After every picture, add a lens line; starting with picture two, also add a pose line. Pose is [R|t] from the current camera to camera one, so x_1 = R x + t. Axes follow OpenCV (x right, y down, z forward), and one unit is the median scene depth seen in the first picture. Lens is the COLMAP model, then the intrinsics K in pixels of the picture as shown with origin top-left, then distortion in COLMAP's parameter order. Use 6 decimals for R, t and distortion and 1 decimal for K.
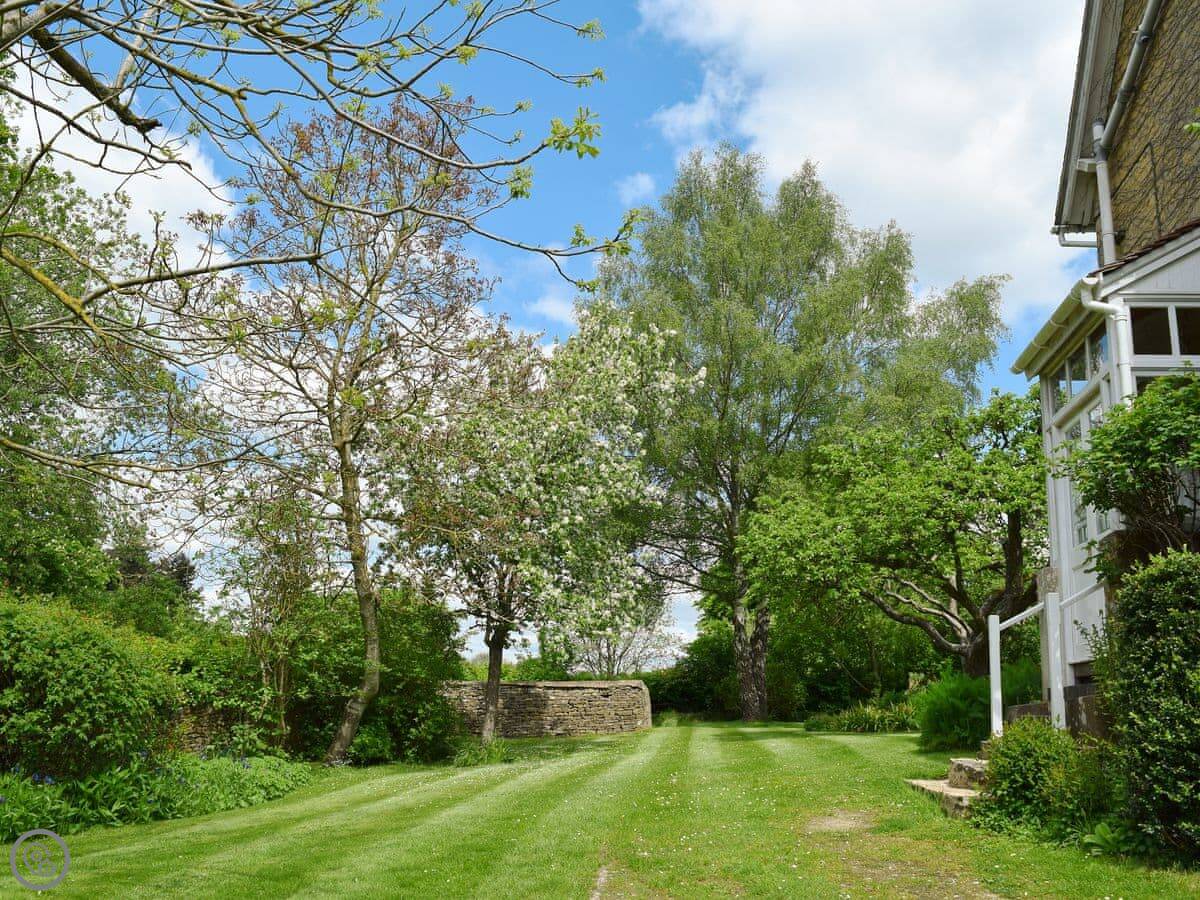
lens RADIAL K [[1027.1, 0, 597.7], [0, 1027.1, 480.3], [0, 0, 1]] dist [-0.079953, -0.004839]
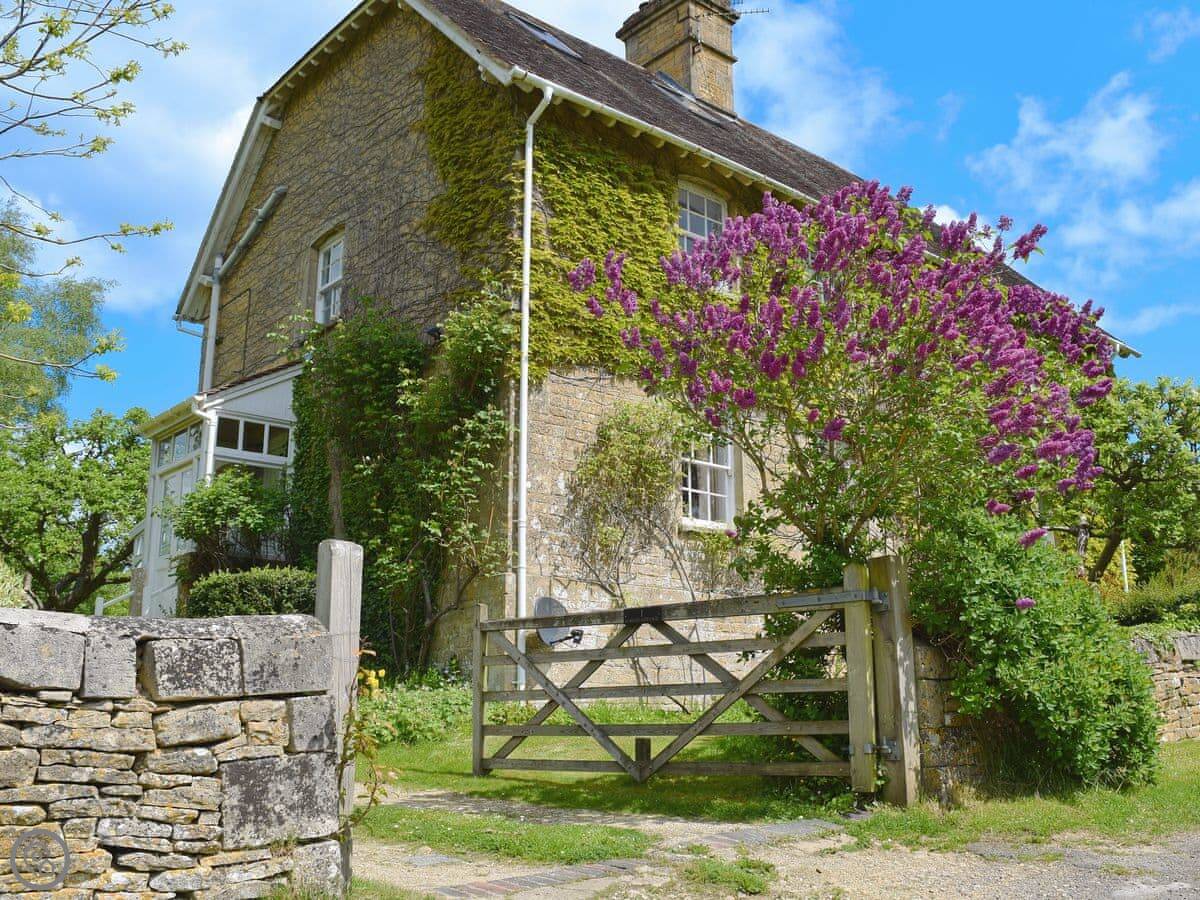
lens RADIAL K [[1073.4, 0, 599.9], [0, 1073.4, 487.0], [0, 0, 1]] dist [-0.056659, 0.013169]
pose [[0.642981, 0.119197, 0.756550, -0.265704], [-0.142592, 0.989174, -0.034661, -0.061861], [-0.752491, -0.085592, 0.653017, -0.441046]]
